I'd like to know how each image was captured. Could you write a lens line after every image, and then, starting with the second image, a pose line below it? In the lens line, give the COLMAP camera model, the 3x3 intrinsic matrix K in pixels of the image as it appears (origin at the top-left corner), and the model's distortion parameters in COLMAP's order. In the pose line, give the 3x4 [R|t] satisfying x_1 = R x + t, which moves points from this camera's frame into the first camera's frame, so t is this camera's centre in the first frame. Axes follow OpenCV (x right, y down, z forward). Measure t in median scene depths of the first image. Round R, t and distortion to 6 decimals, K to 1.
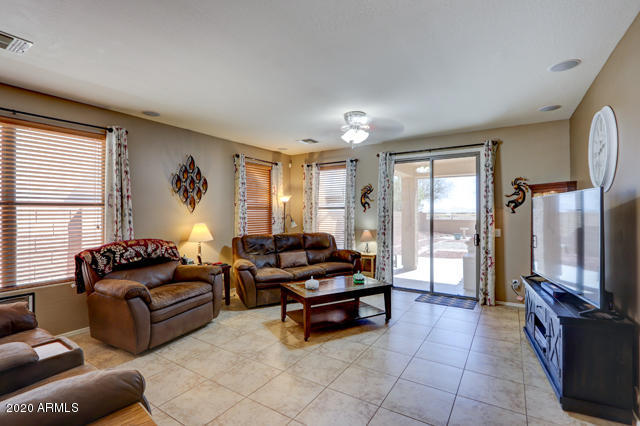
lens RADIAL K [[302.2, 0, 313.6], [0, 302.2, 212.7], [0, 0, 1]] dist [-0.017977, 0.002272]
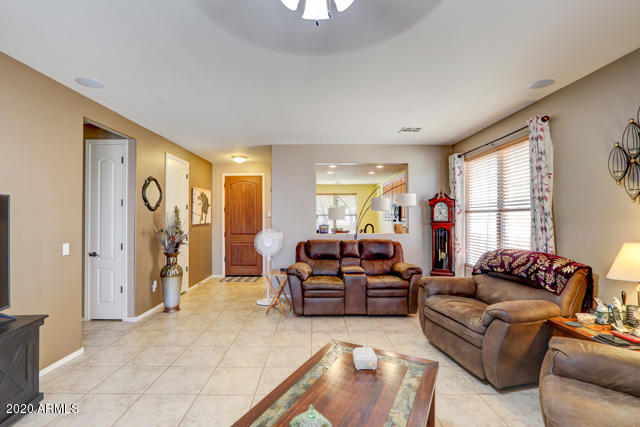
lens RADIAL K [[302.2, 0, 313.2], [0, 302.2, 216.4], [0, 0, 1]] dist [-0.017977, 0.002272]
pose [[-0.827827, -0.002522, -0.560977, 0.295657], [-0.000031, 0.999990, -0.004450, 0.000383], [0.560983, -0.003666, -0.827819, 1.129531]]
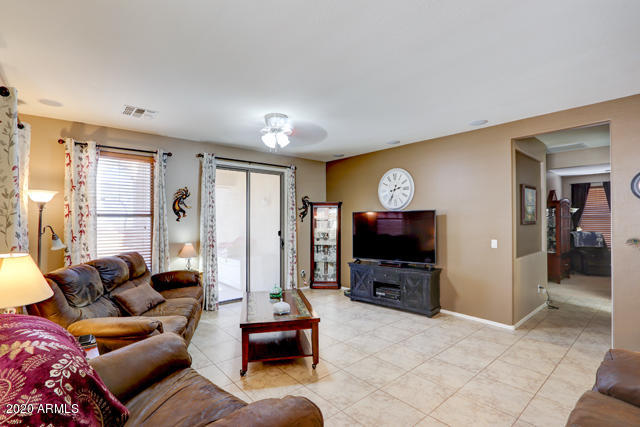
lens RADIAL K [[302.2, 0, 316.7], [0, 302.2, 215.1], [0, 0, 1]] dist [-0.017977, 0.002272]
pose [[0.282009, 0.017297, 0.959256, -0.641800], [0.003573, 0.999812, -0.019079, -0.001853], [-0.959405, 0.008808, 0.281894, 0.547405]]
